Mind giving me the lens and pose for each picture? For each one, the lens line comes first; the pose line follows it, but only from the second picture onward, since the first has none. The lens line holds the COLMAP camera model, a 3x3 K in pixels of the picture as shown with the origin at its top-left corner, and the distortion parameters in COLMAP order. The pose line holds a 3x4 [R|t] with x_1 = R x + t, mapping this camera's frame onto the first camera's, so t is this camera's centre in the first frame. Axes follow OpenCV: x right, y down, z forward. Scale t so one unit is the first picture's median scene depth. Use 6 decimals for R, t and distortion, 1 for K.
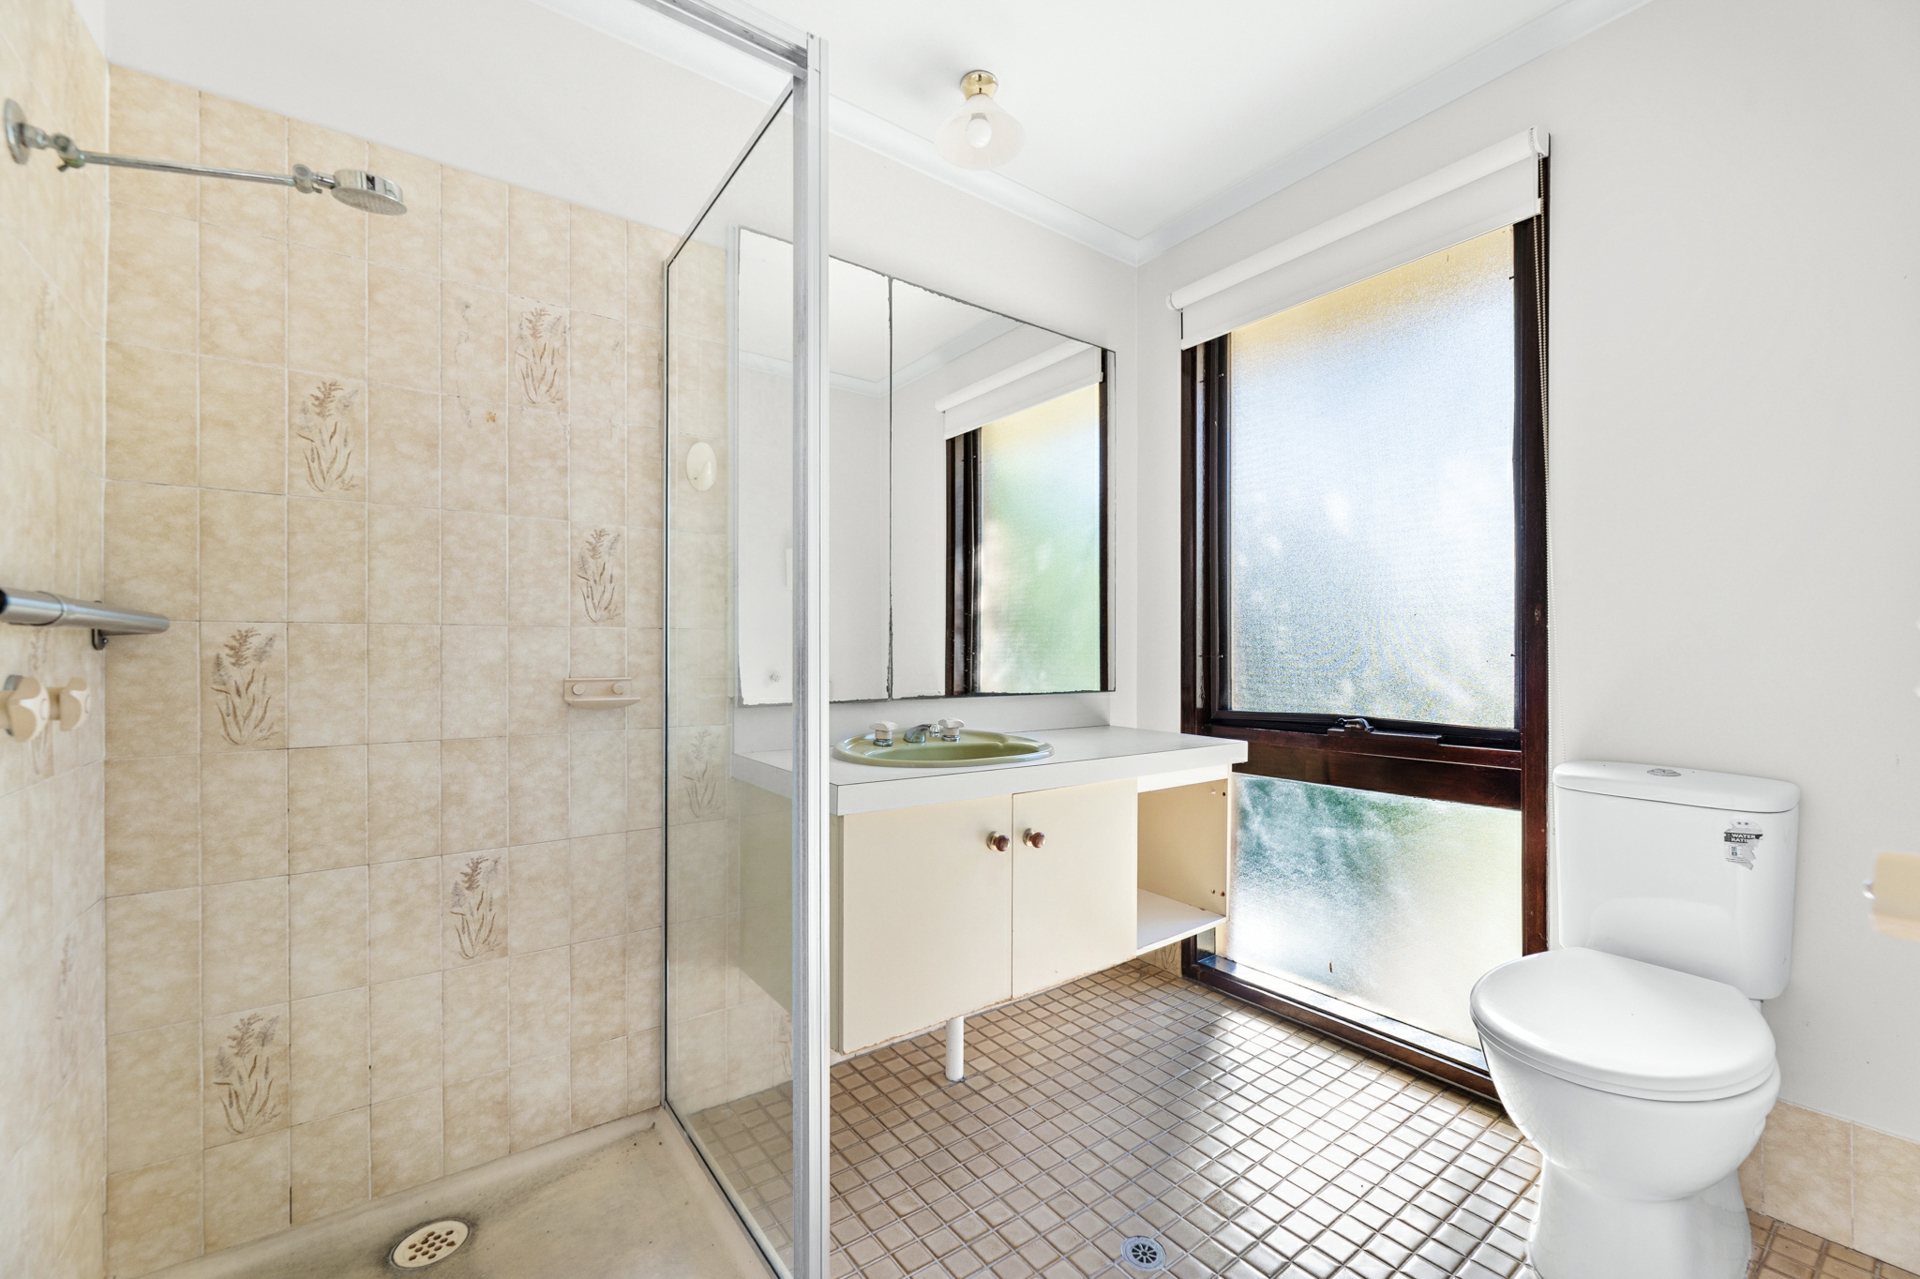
lens RADIAL K [[777.8, 0, 960.0], [0, 777.8, 639.5], [0, 0, 1]] dist [-0.001010, -0.000187]
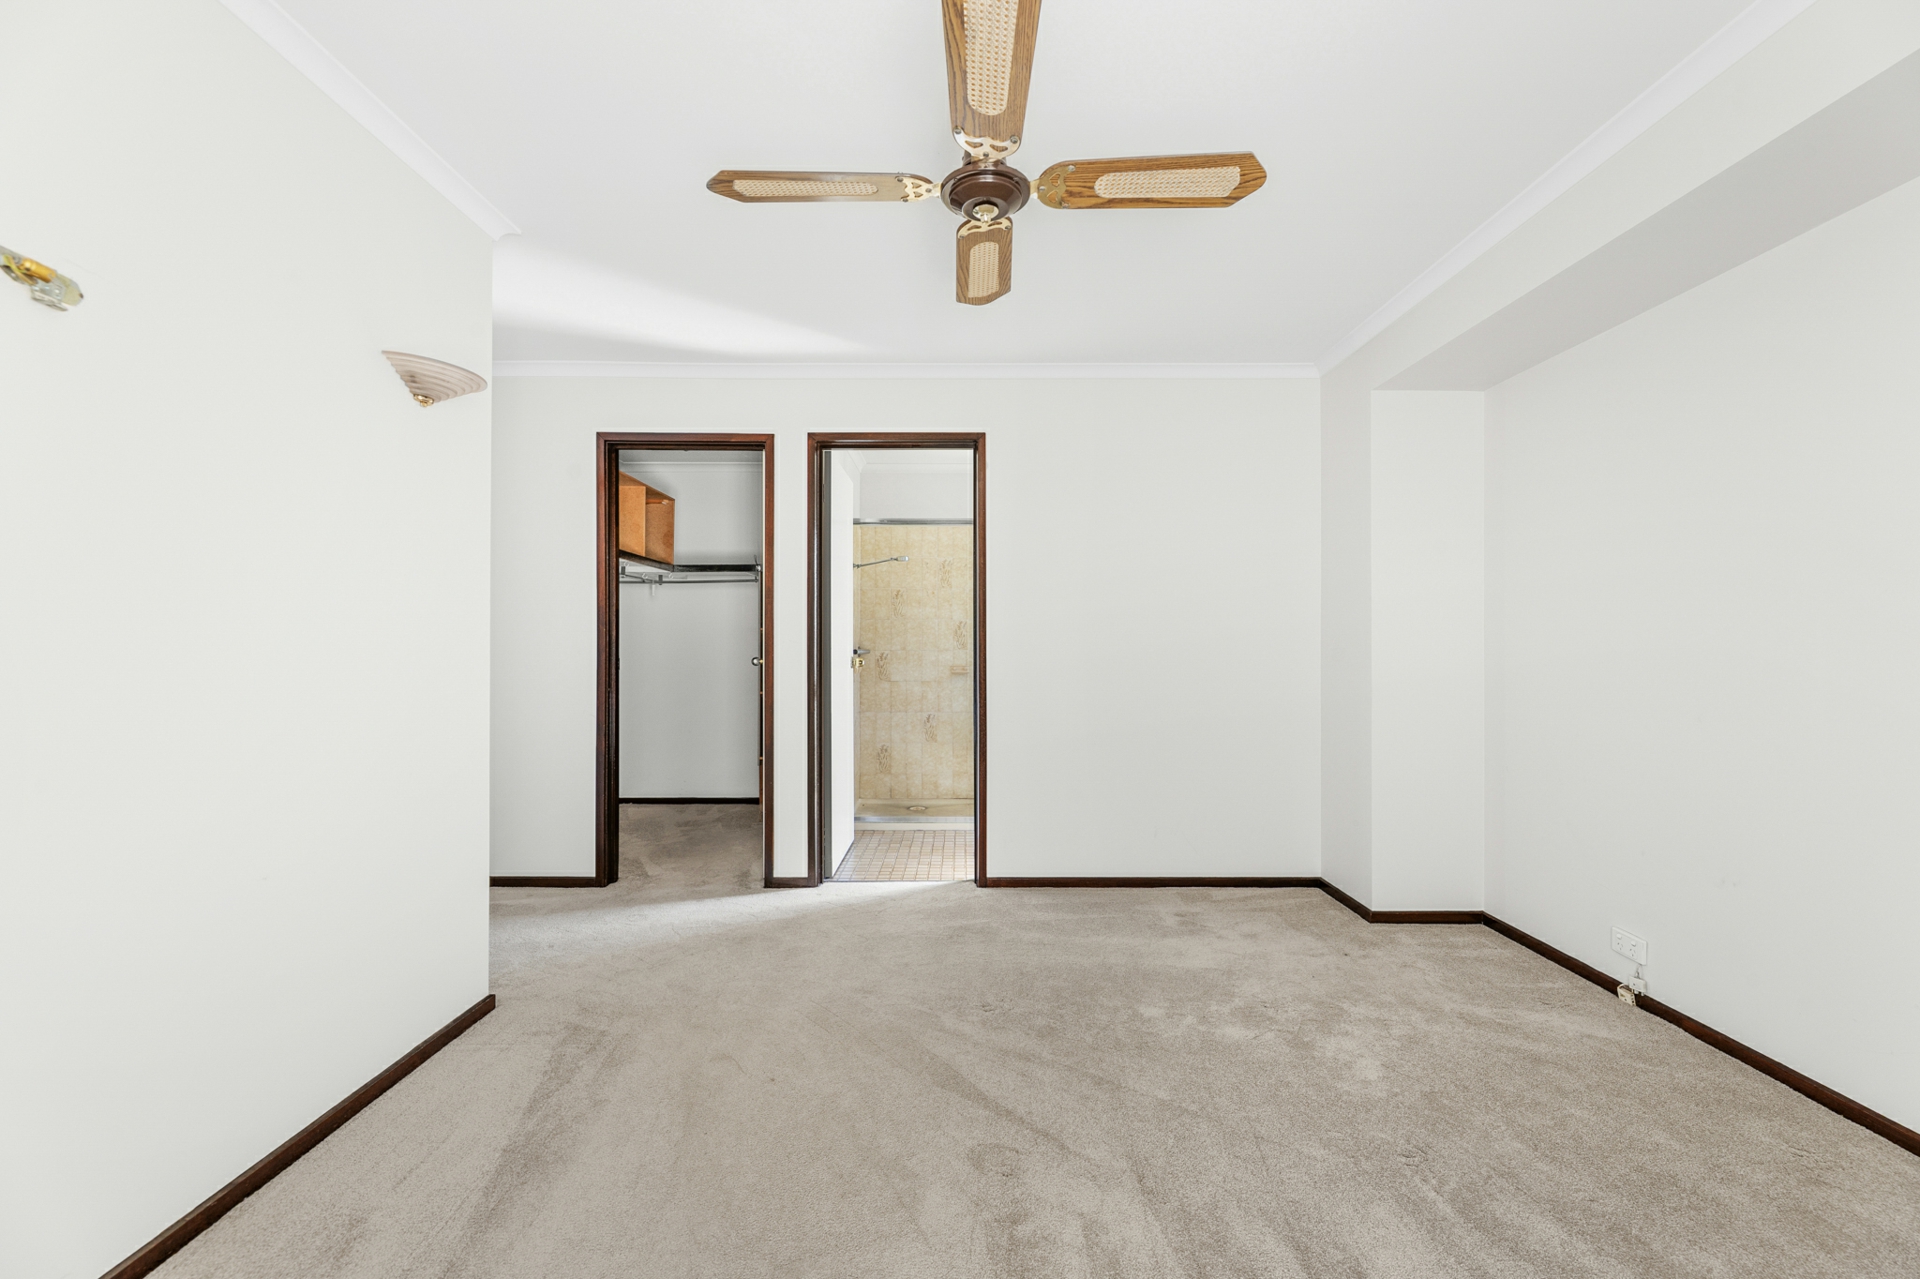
lens RADIAL K [[777.8, 0, 960.0], [0, 777.8, 639.5], [0, 0, 1]] dist [-0.001010, -0.000187]
pose [[0.798829, -0.010808, -0.601461, 1.787374], [0.000415, 0.999848, -0.017417, -0.005935], [0.601558, 0.013664, 0.798712, -1.939661]]
